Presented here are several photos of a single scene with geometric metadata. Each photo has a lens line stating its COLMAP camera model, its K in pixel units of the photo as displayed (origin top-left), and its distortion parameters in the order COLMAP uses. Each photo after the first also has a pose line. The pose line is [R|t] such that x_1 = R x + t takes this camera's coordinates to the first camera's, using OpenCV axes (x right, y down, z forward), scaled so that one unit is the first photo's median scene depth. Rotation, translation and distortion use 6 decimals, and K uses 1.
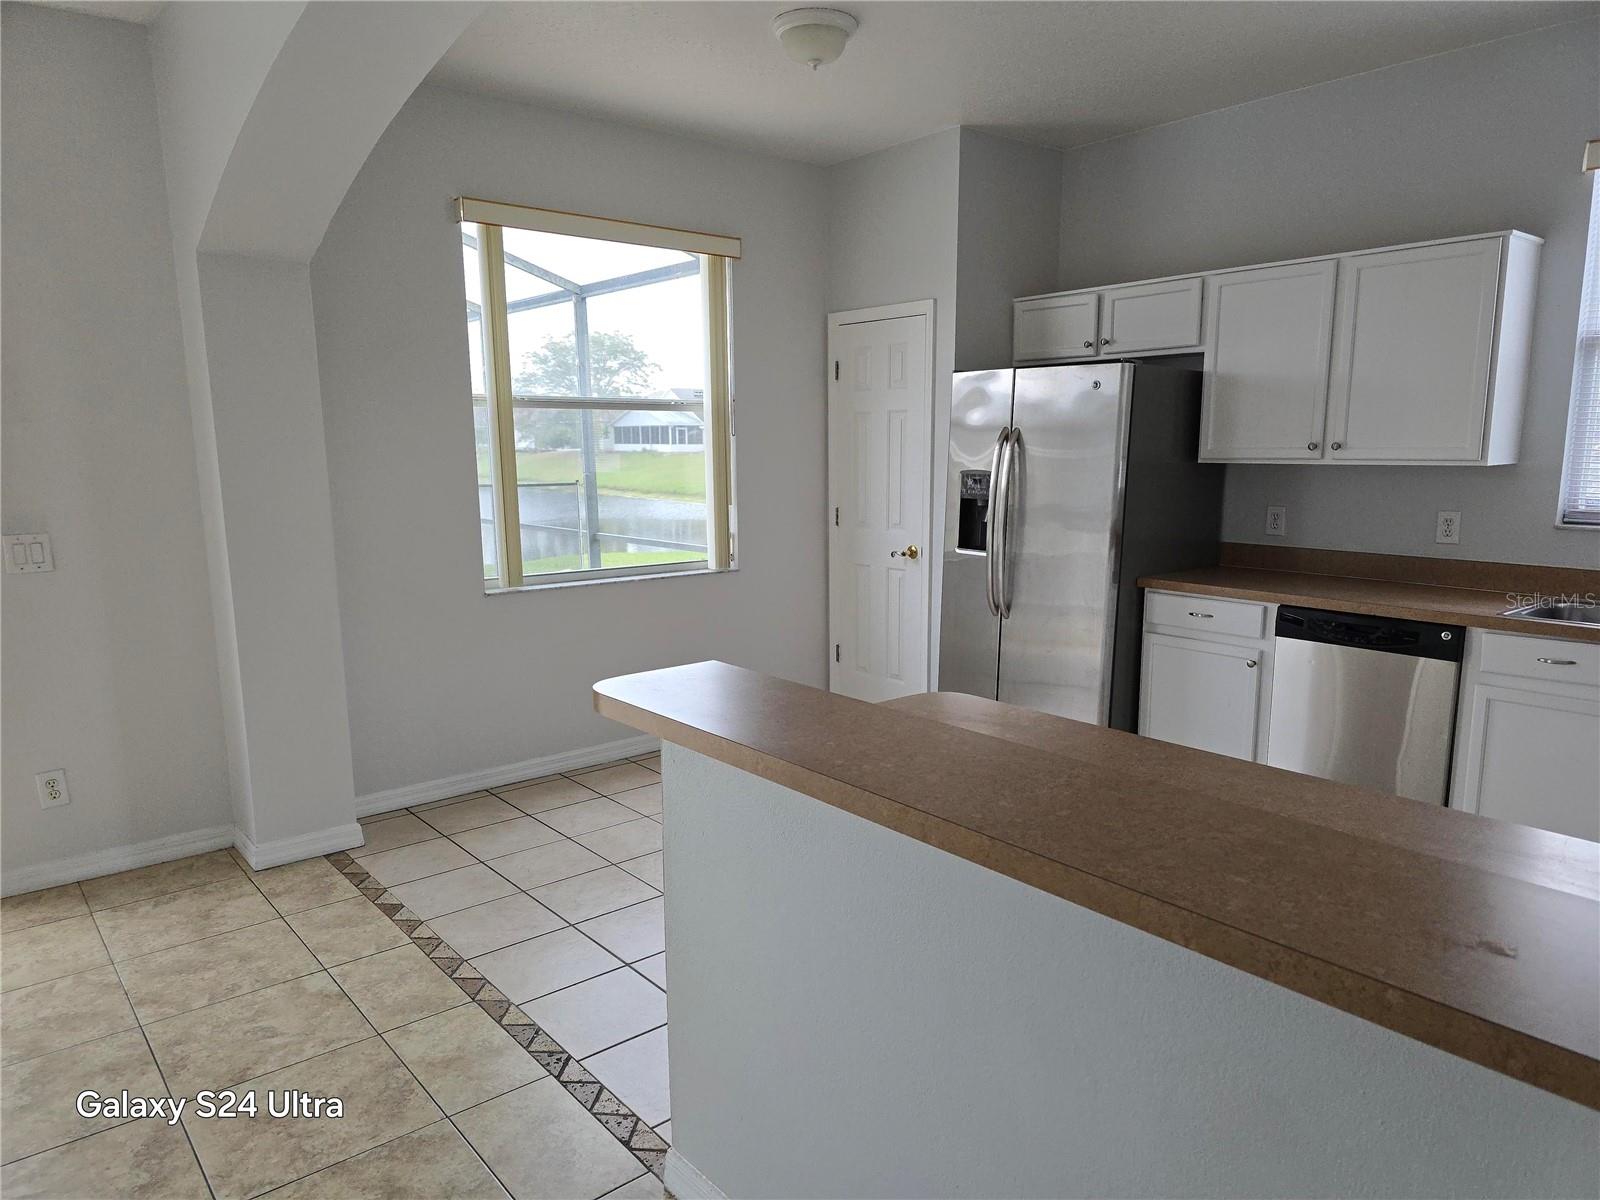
lens RADIAL K [[1051.4, 0, 806.6], [0, 1051.4, 602.3], [0, 0, 1]] dist [0.022255, -0.004695]
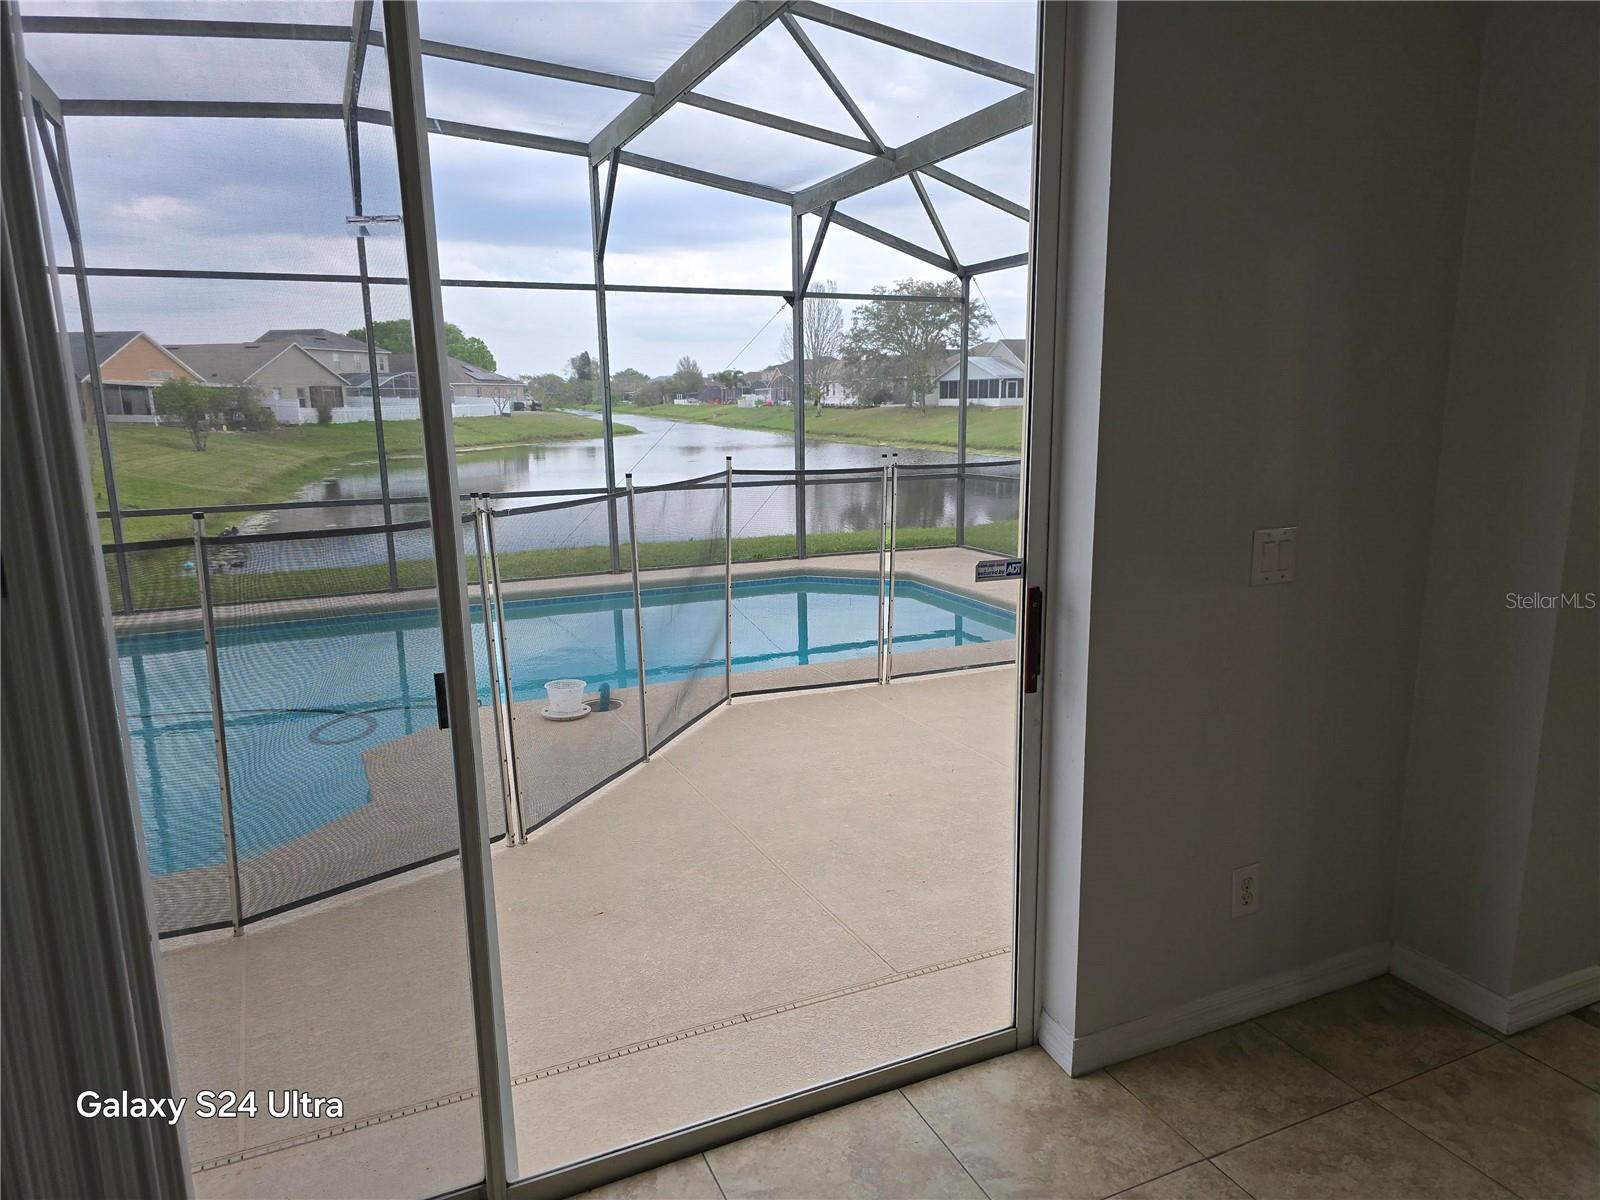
lens RADIAL K [[1051.4, 0, 800.0], [0, 1051.4, 603.2], [0, 0, 1]] dist [0.022255, -0.004695]
pose [[0.961594, 0.037274, -0.271934, -0.640947], [-0.025679, 0.998608, 0.046076, -0.029697], [0.273273, -0.037323, 0.961212, 0.205574]]
